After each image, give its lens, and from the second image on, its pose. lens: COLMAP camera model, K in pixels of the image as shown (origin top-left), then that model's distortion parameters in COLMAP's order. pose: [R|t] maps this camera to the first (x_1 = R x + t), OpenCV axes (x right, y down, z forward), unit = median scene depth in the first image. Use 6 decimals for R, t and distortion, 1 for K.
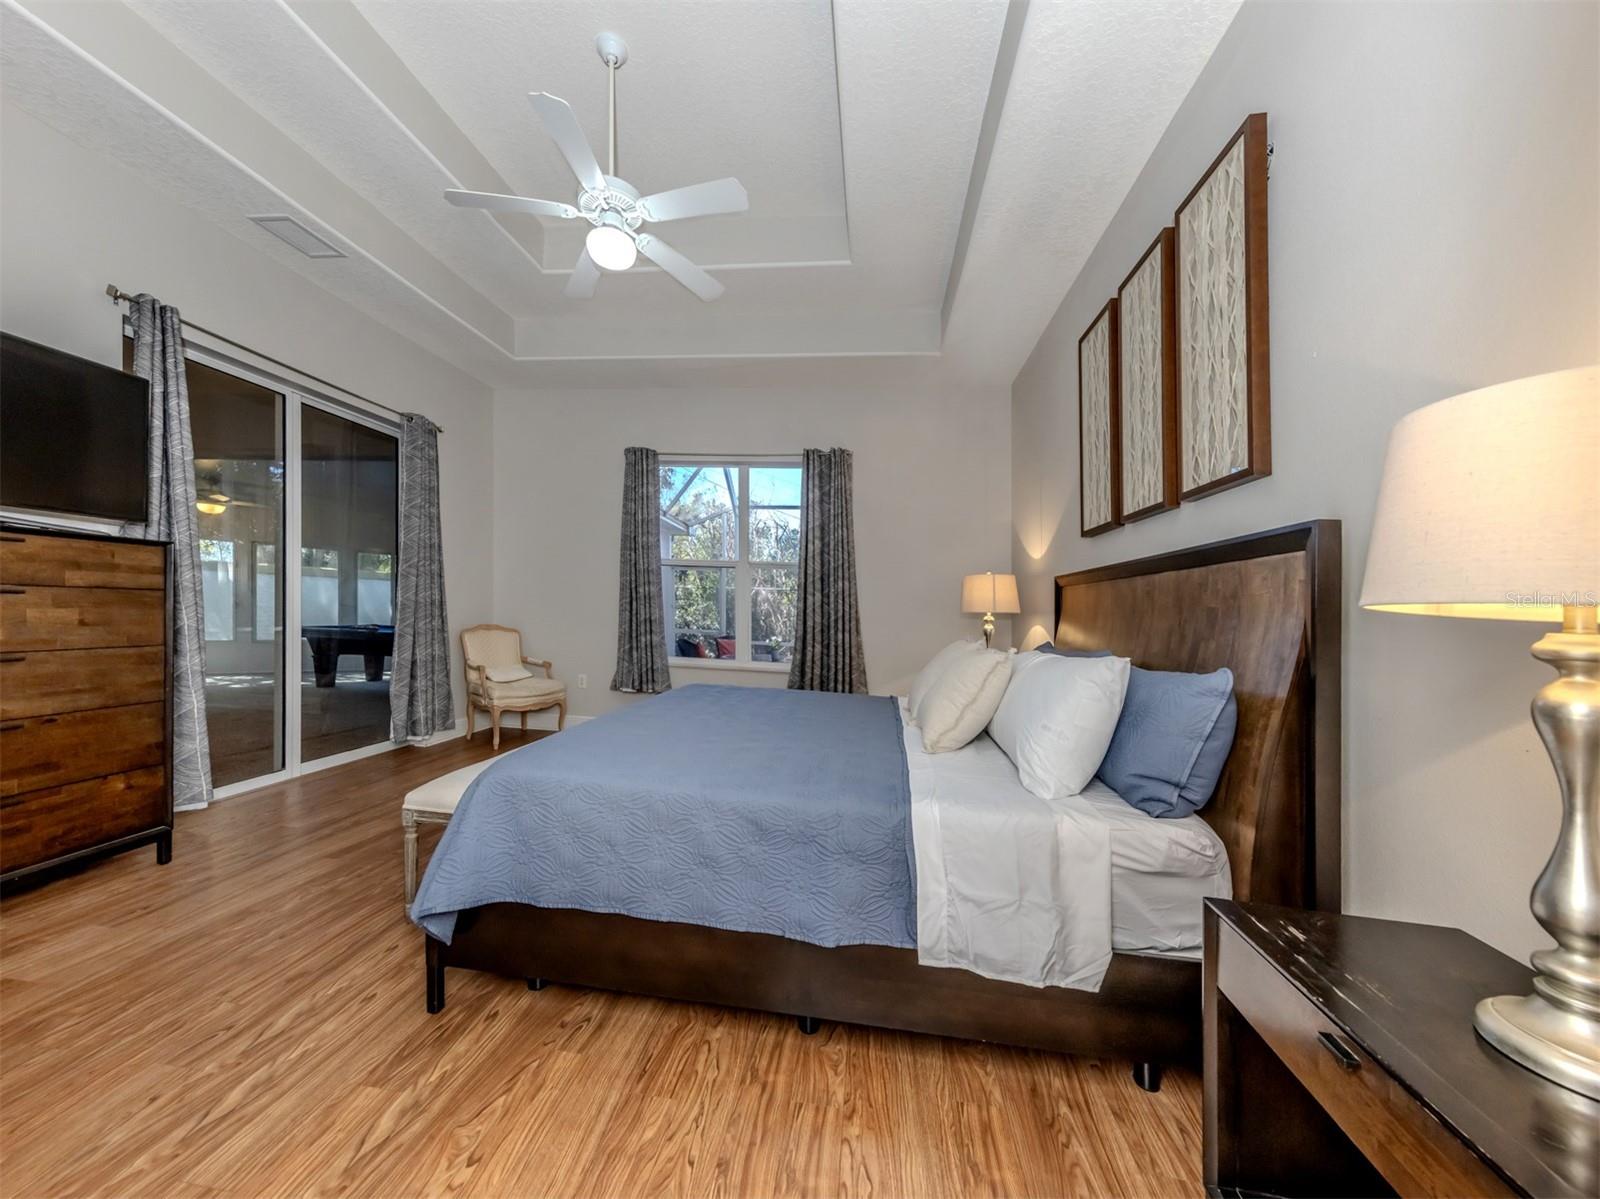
lens RADIAL K [[599.7, 0, 793.8], [0, 599.7, 563.7], [0, 0, 1]] dist [0.005951, -0.000123]
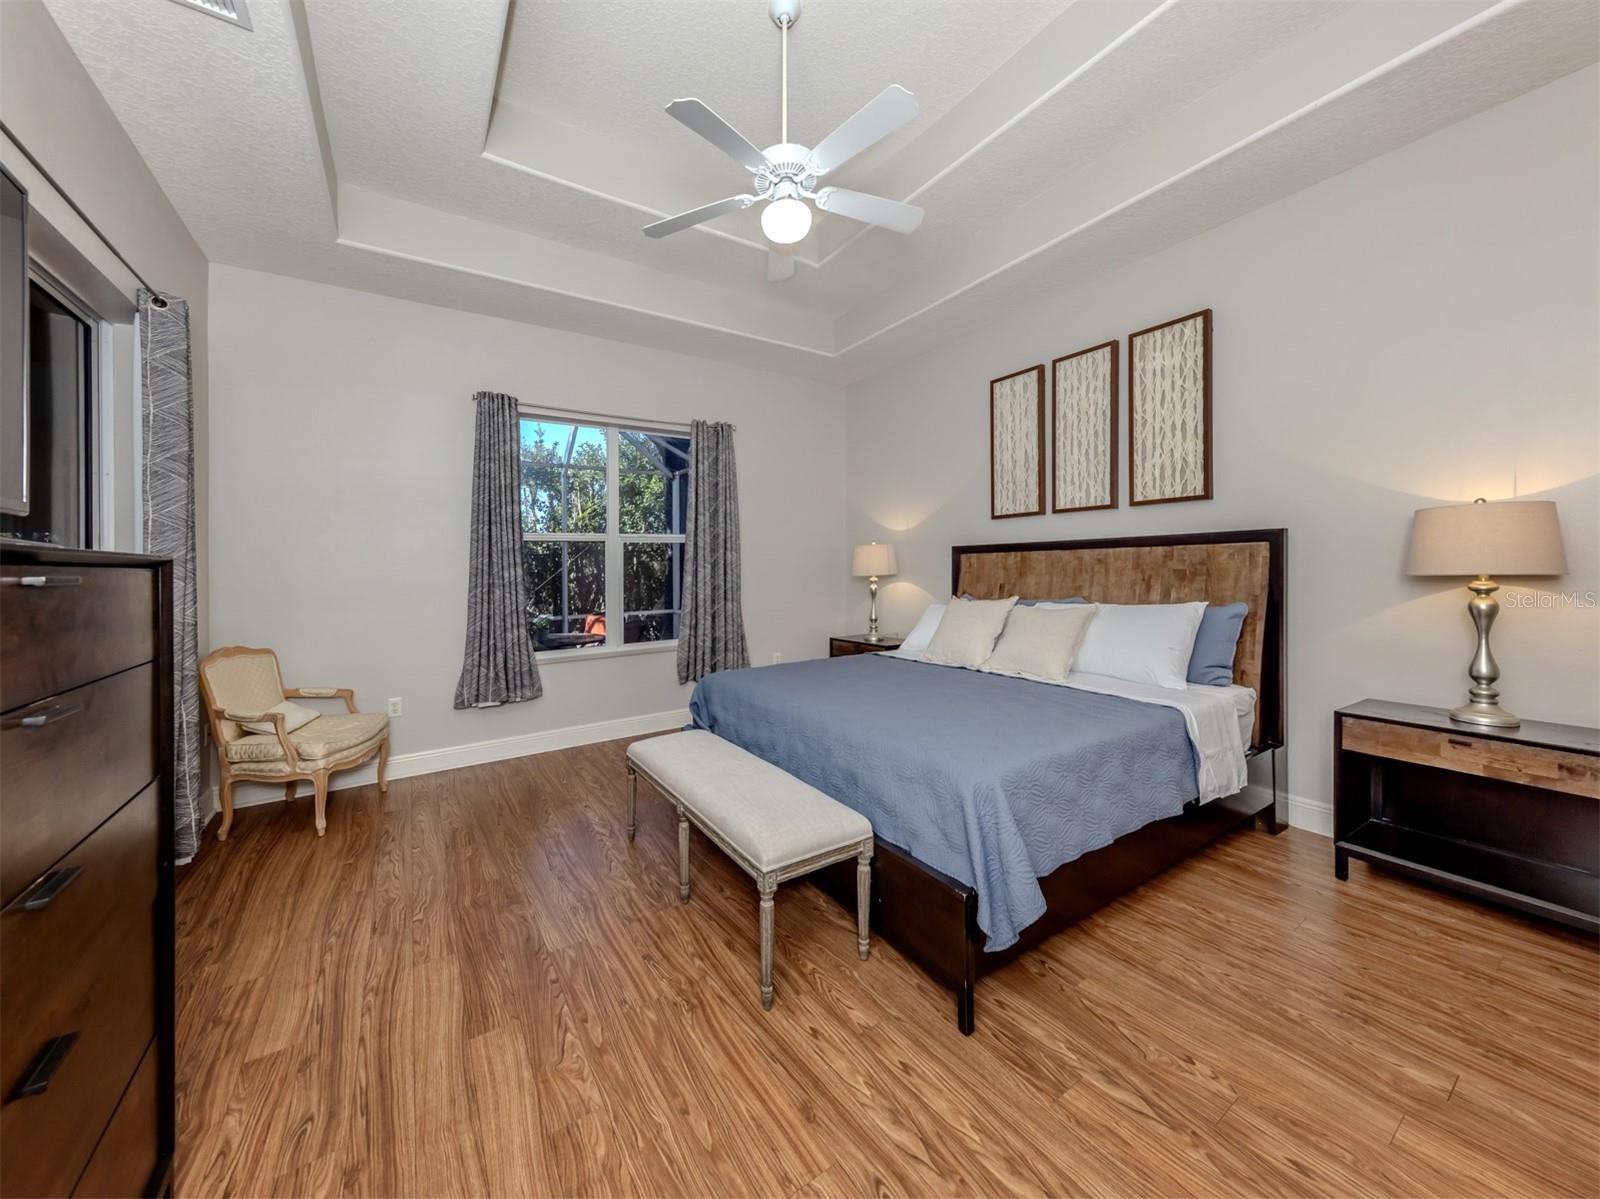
lens RADIAL K [[594.8, 0, 799.7], [0, 594.8, 516.9], [0, 0, 1]] dist [0.002384, 0.000022]
pose [[0.744630, -0.002183, 0.667474, -1.417055], [0.001654, 0.999998, 0.001426, -0.093755], [-0.667476, 0.000042, 0.744632, 0.453990]]
